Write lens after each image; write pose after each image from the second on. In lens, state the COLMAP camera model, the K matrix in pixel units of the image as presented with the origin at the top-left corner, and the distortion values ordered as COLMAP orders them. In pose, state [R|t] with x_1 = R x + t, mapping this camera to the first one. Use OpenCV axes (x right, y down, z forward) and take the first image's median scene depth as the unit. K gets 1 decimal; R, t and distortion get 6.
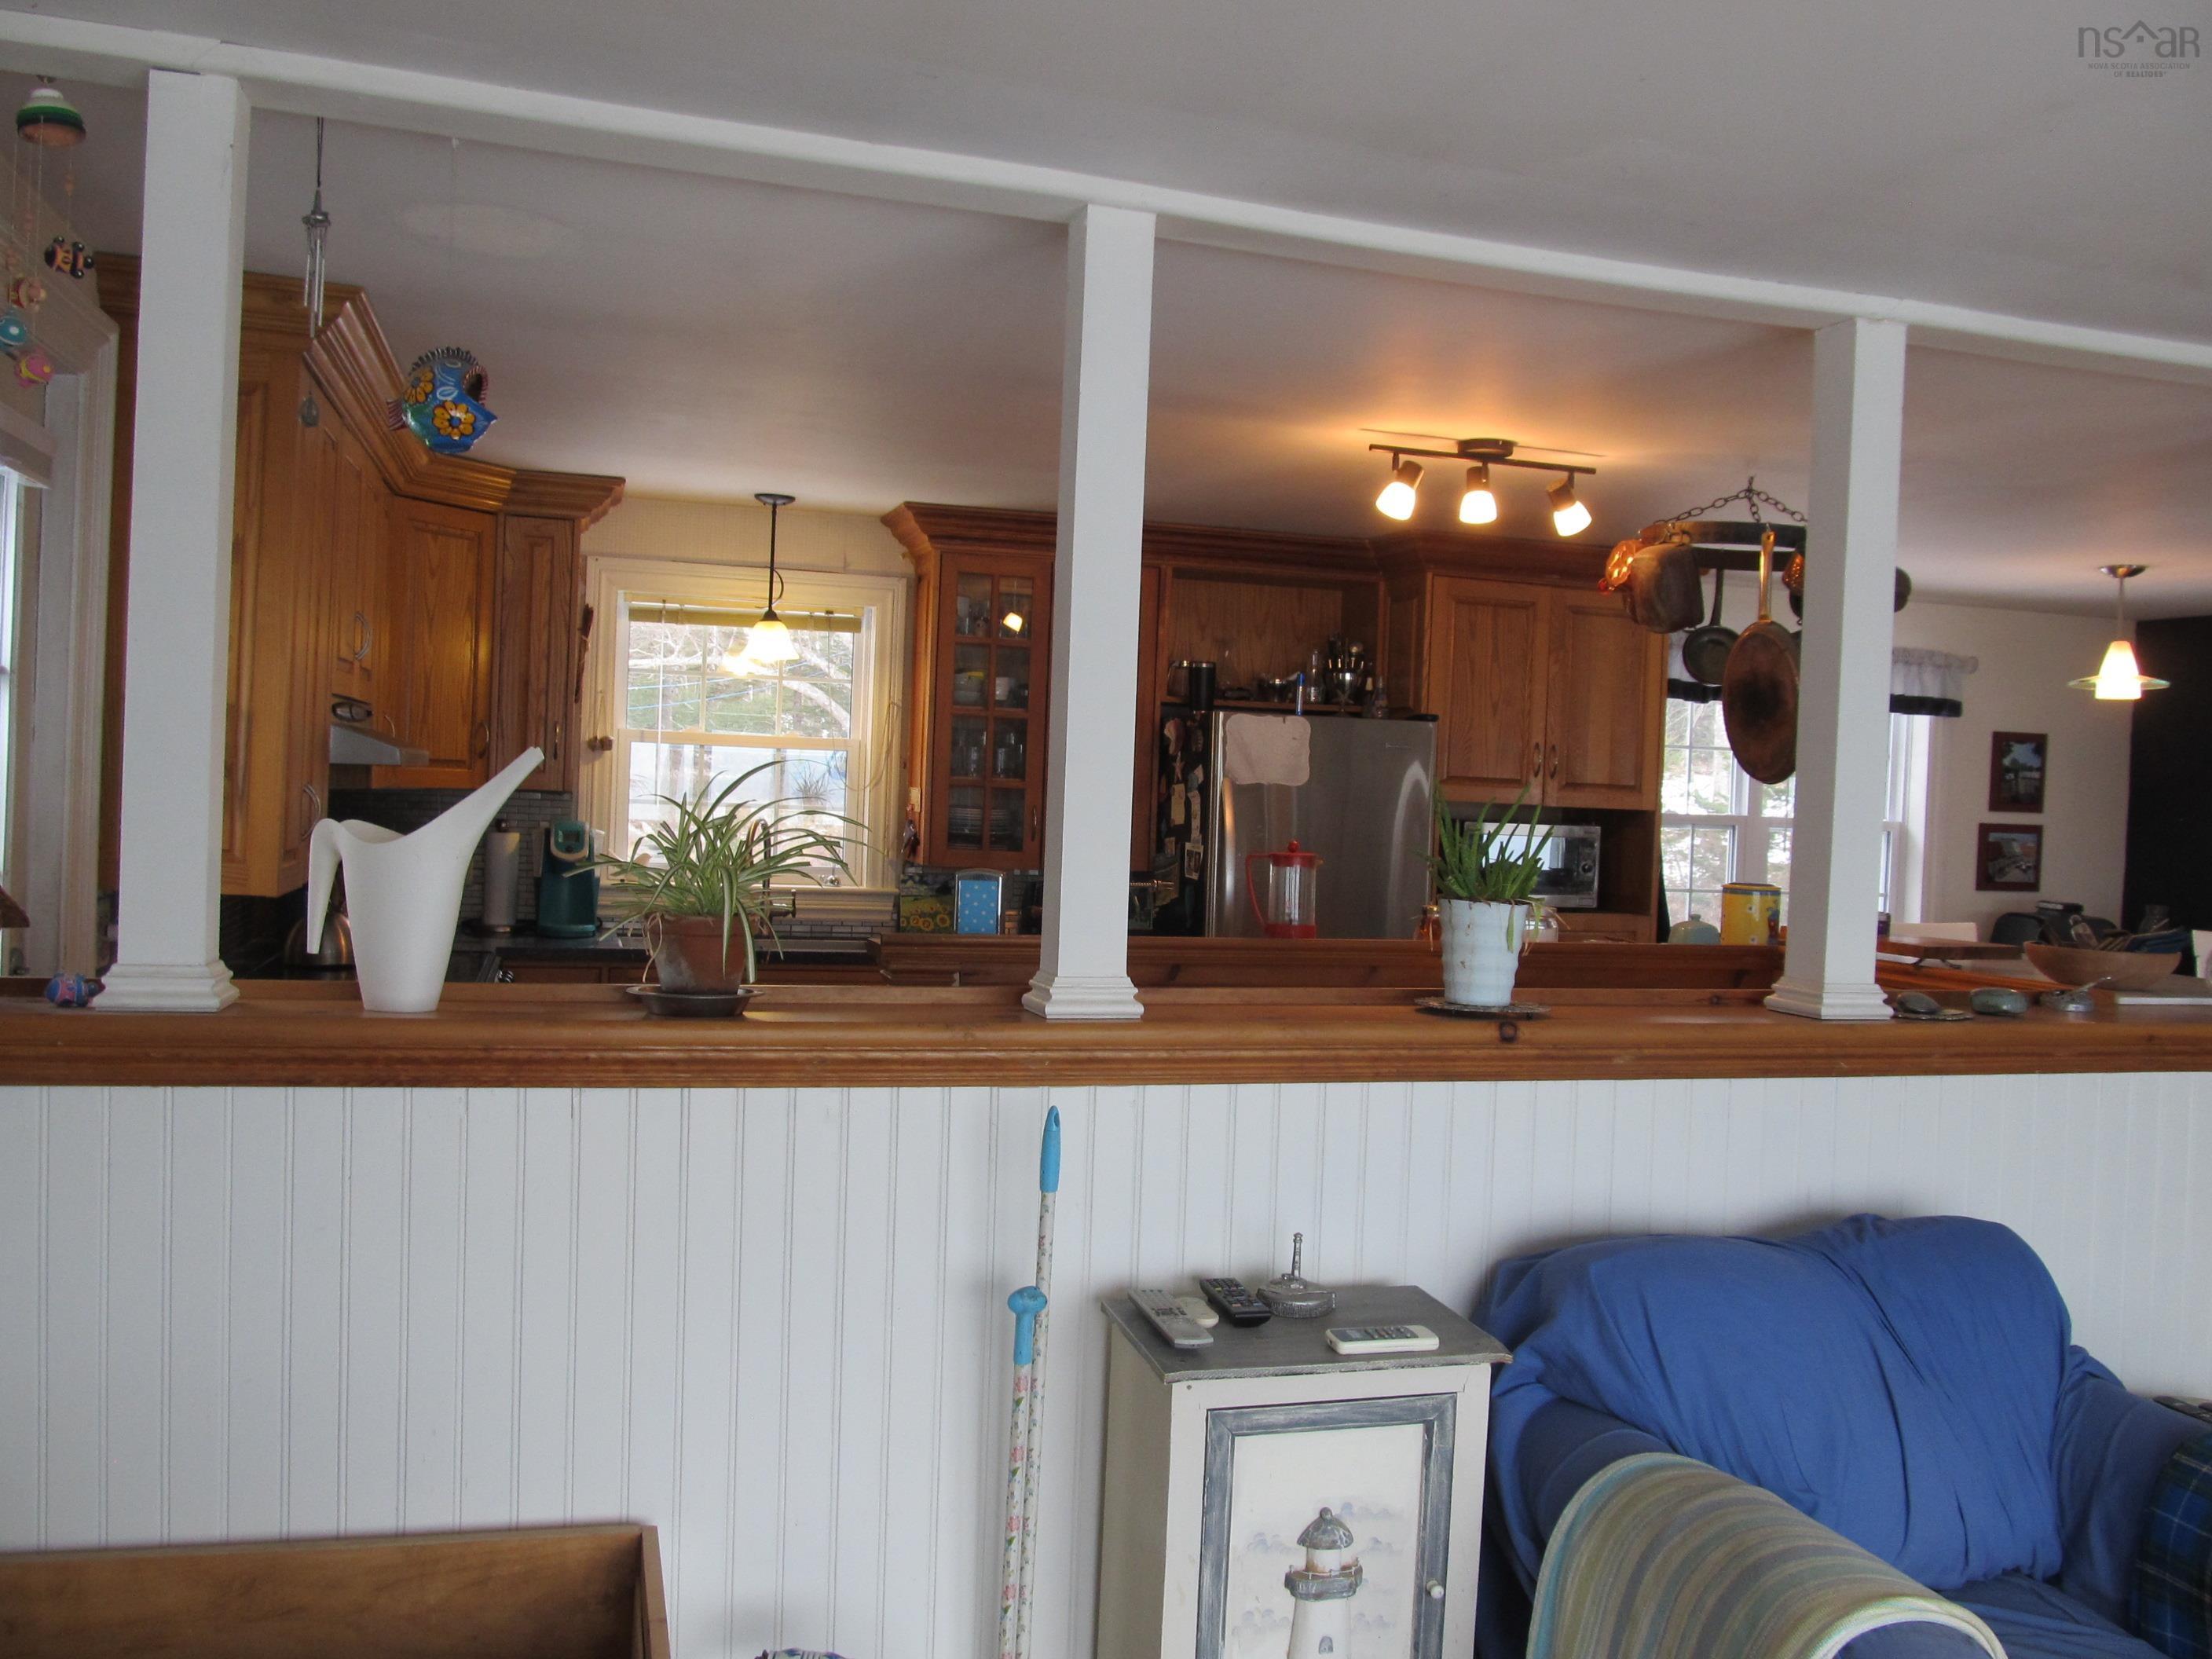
lens RADIAL K [[1837.8, 0, 1115.7], [0, 1837.8, 827.4], [0, 0, 1]] dist [-0.081252, 0.037550]
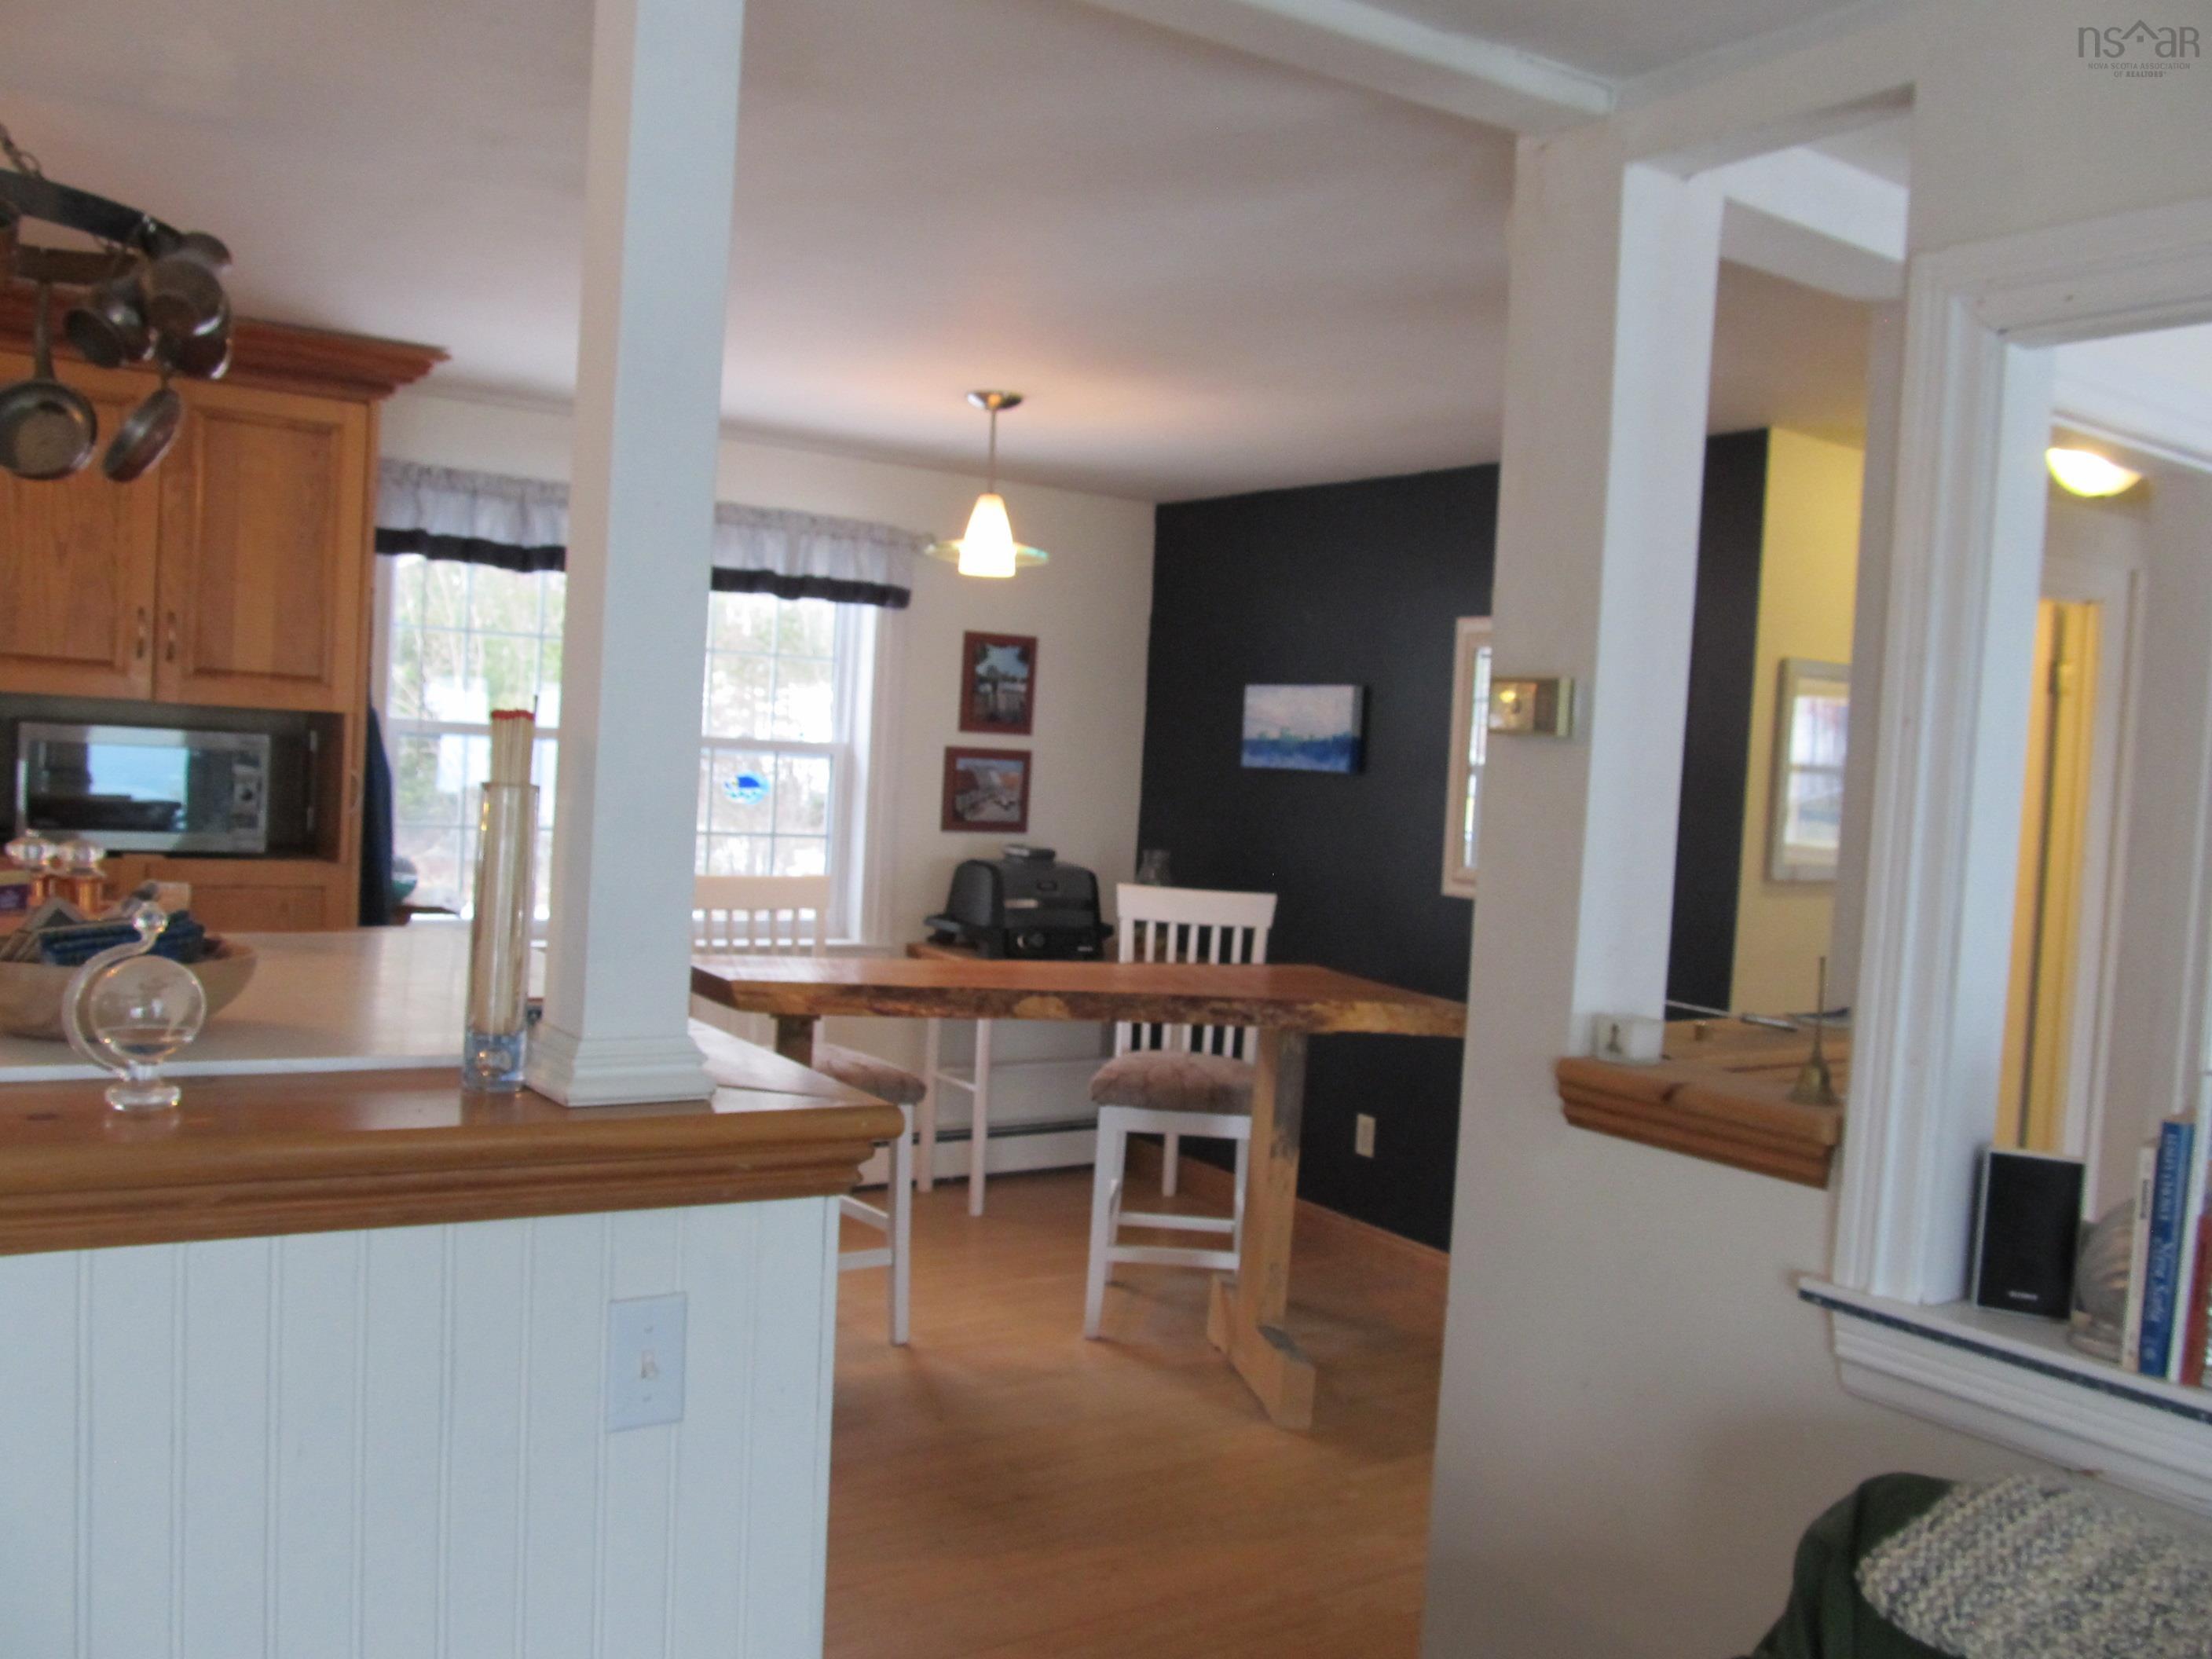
lens RADIAL K [[1837.8, 0, 1096.0], [0, 1837.8, 832.6], [0, 0, 1]] dist [-0.081252, 0.037550]
pose [[0.953276, 0.007464, 0.302009, 0.306682], [-0.019590, 0.999118, 0.037142, 0.004431], [-0.301466, -0.041323, 0.952581, 0.217644]]
